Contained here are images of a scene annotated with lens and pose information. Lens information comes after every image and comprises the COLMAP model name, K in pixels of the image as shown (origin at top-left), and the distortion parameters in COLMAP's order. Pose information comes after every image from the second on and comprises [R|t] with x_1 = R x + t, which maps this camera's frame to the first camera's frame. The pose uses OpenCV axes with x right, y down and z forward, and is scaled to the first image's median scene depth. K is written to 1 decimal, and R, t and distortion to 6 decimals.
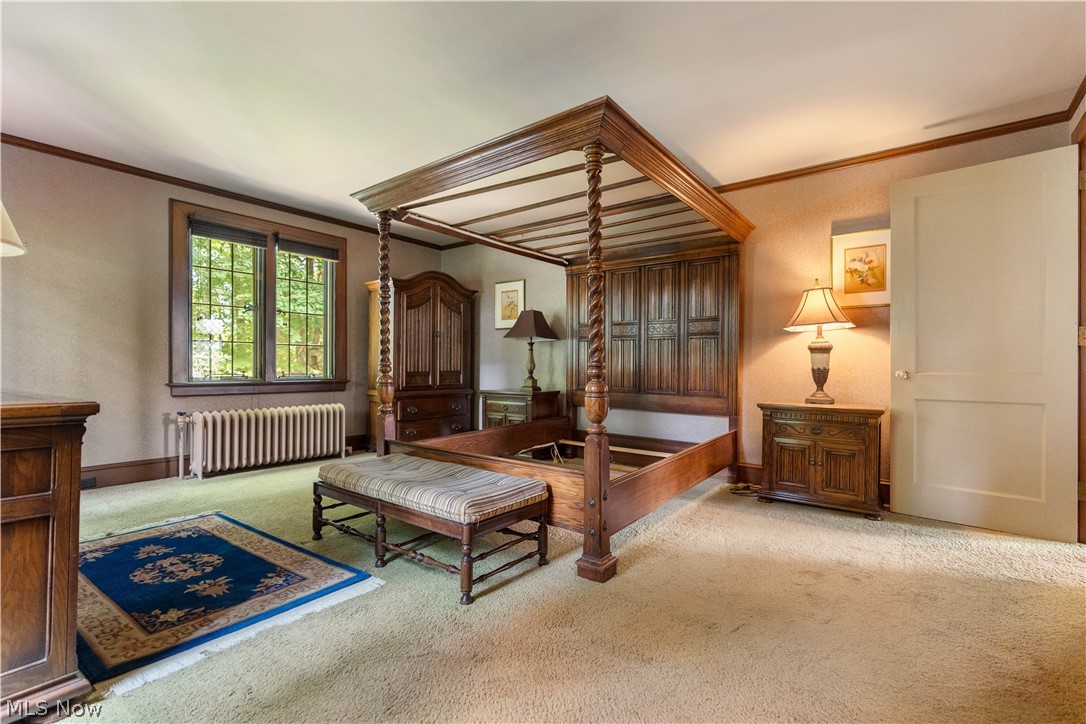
lens RADIAL K [[492.6, 0, 537.7], [0, 492.6, 365.7], [0, 0, 1]] dist [-0.004001, 0.000450]
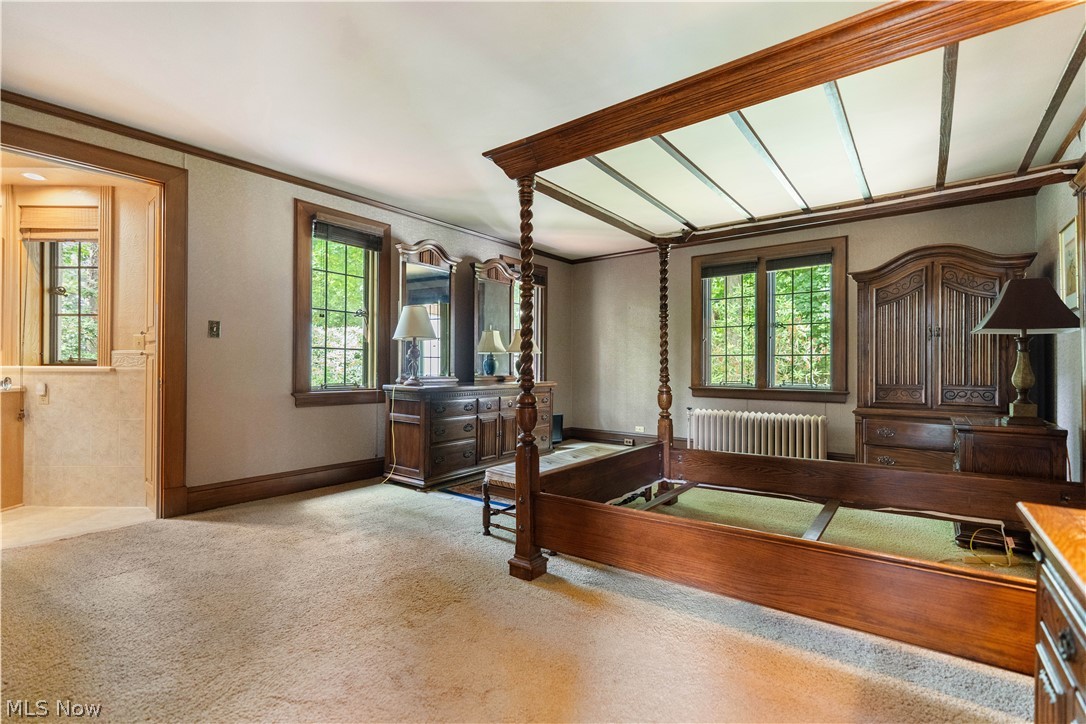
lens RADIAL K [[492.6, 0, 537.7], [0, 492.6, 365.7], [0, 0, 1]] dist [-0.004001, 0.000450]
pose [[-0.014040, -0.009667, -0.999855, 0.614265], [-0.001978, 0.999952, -0.009640, -0.010066], [0.999899, 0.001842, -0.014059, 0.526383]]
